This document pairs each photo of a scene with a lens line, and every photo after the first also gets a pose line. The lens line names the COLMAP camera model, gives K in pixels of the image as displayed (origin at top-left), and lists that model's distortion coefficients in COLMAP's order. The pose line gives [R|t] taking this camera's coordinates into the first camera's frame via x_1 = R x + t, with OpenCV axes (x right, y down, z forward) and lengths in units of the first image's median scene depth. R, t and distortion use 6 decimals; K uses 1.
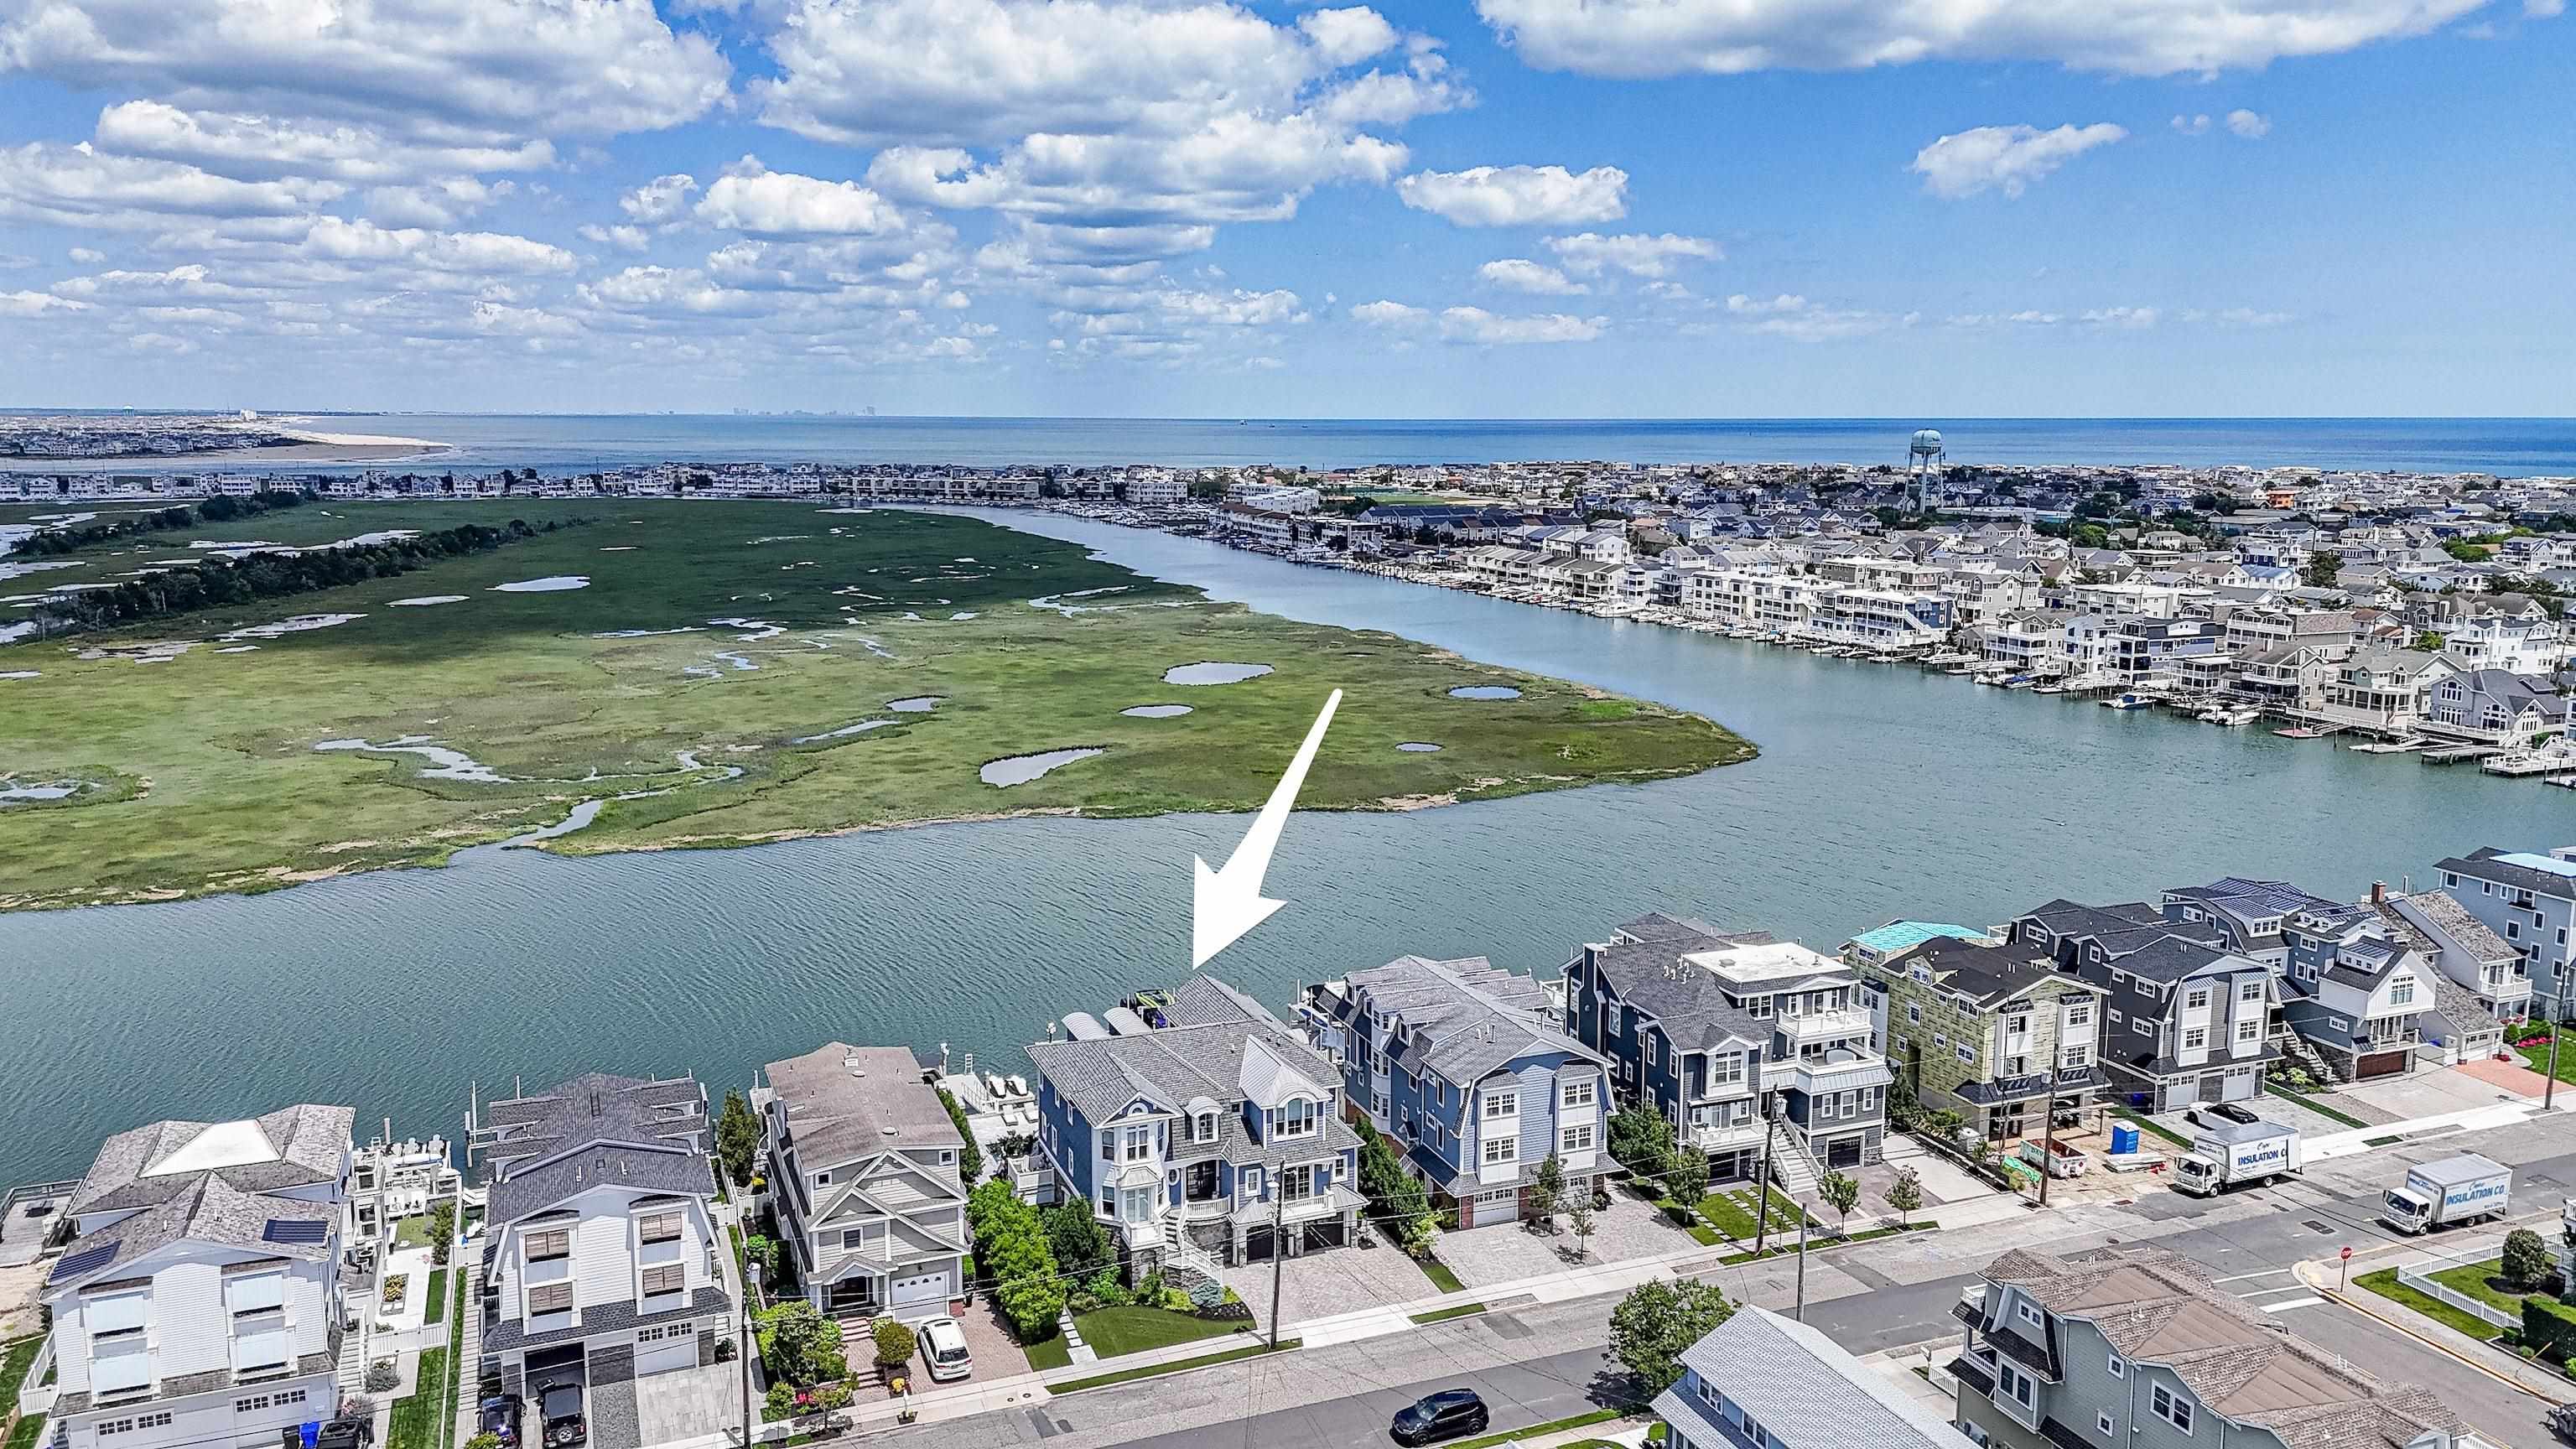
lens RADIAL K [[1876.2, 0, 1295.5], [0, 1876.2, 723.4], [0, 0, 1]] dist [0.080316, -0.083596]
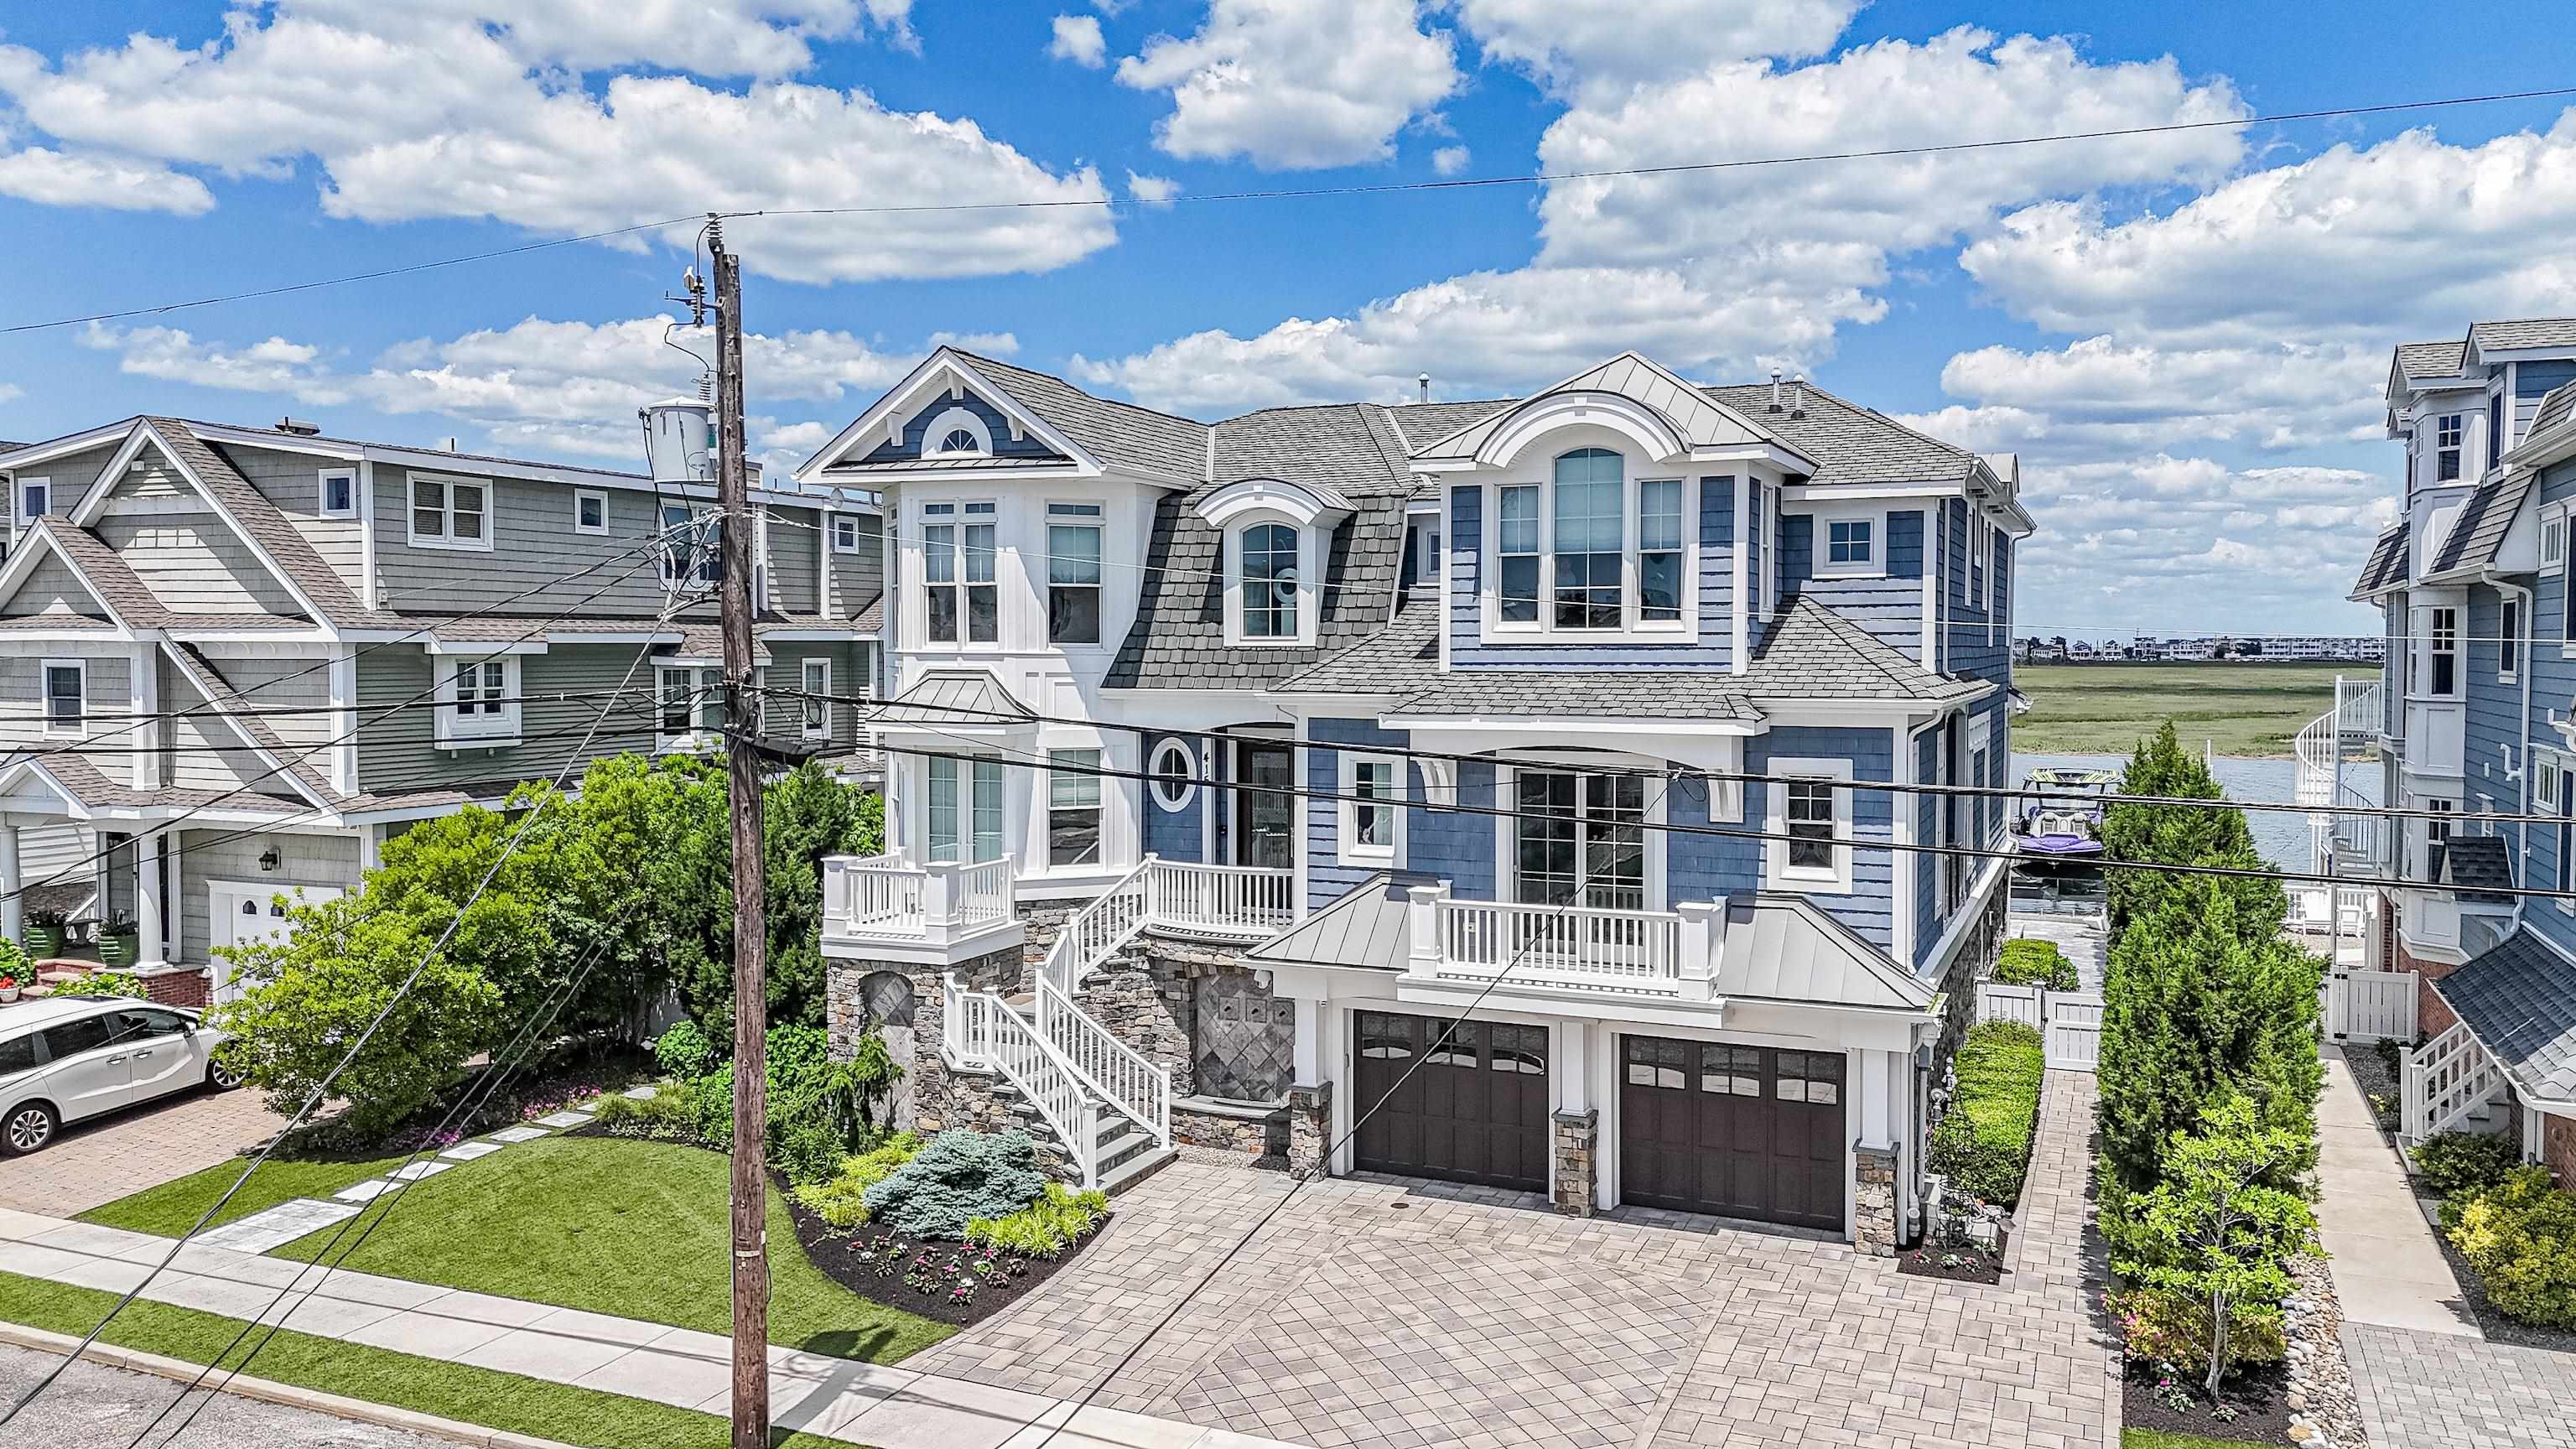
lens RADIAL K [[1876.2, 0, 1295.5], [0, 1876.2, 723.4], [0, 0, 1]] dist [0.080316, -0.083596]
pose [[0.690928, 0.022948, -0.722559, 0.114581], [-0.113777, 0.990492, -0.077339, 0.218886], [0.713914, 0.135646, 0.686969, 0.729291]]
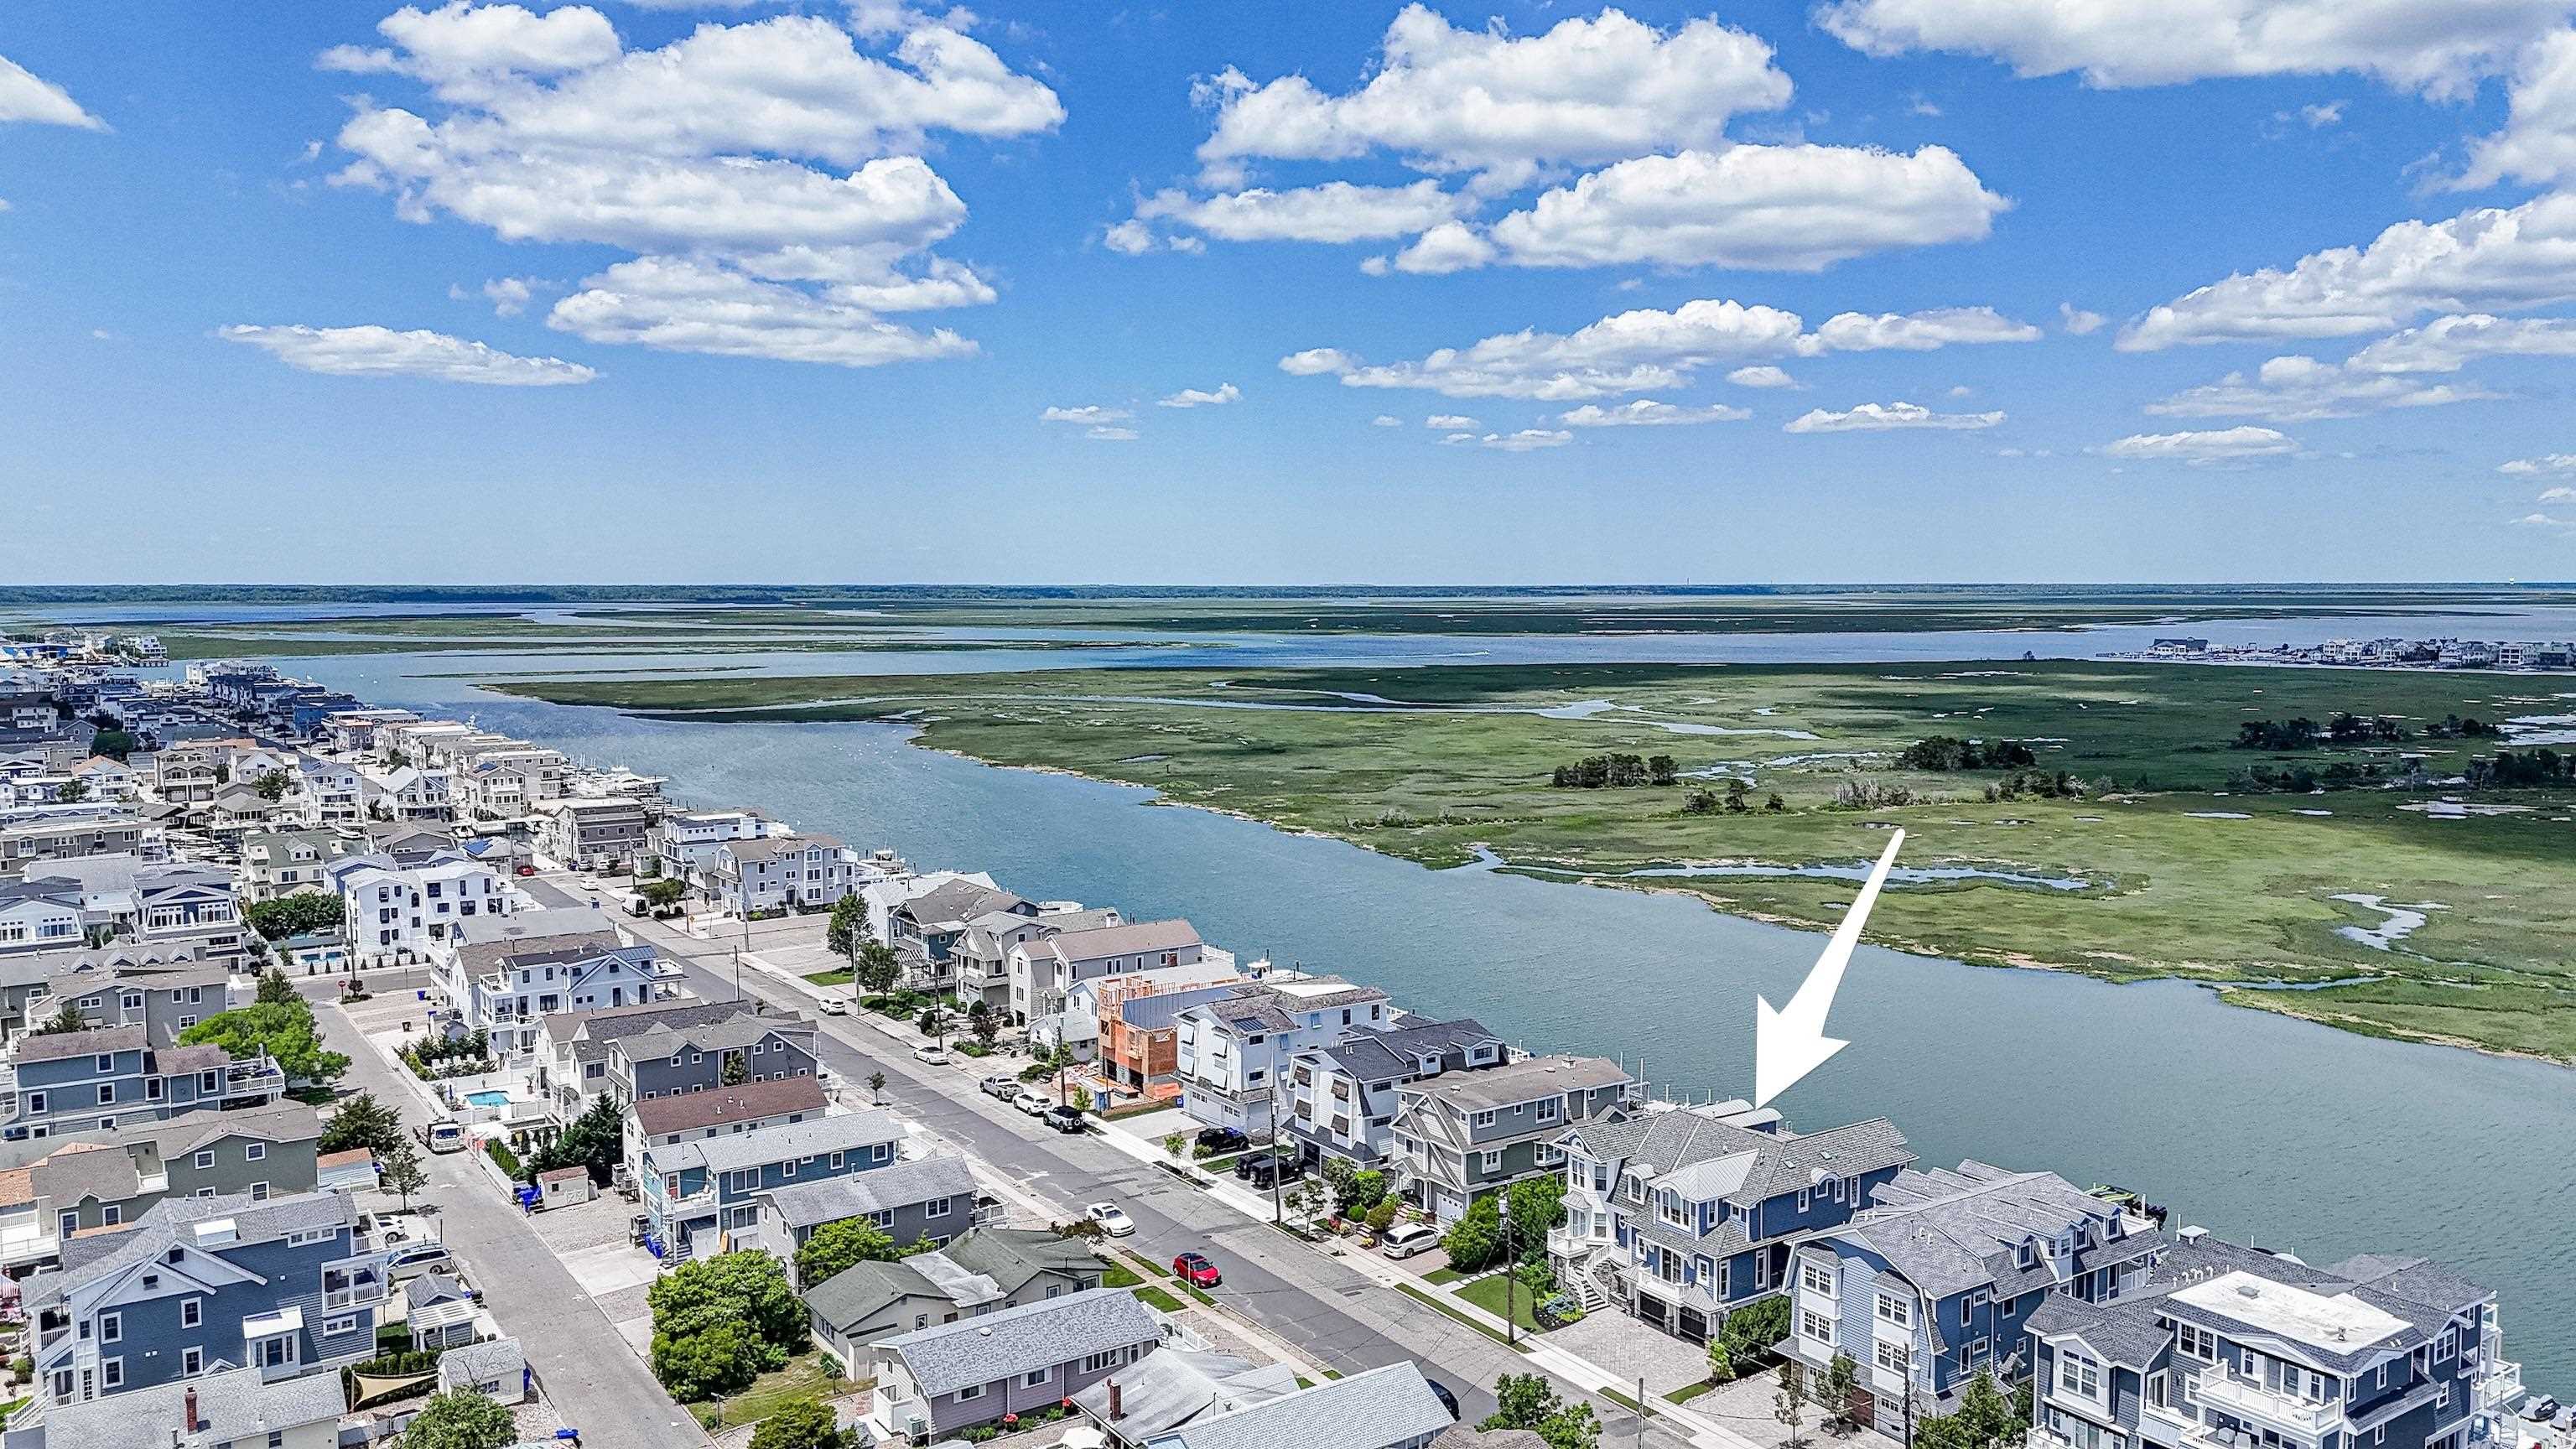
lens RADIAL K [[1907.3, 0, 1302.1], [0, 1907.3, 713.8], [0, 0, 1]] dist [0.078786, -0.077995]
pose [[0.209687, 0.063709, -0.975691, 0.909363], [-0.157168, 0.987095, 0.030677, -0.067329], [0.965054, 0.146914, 0.216994, 0.436859]]
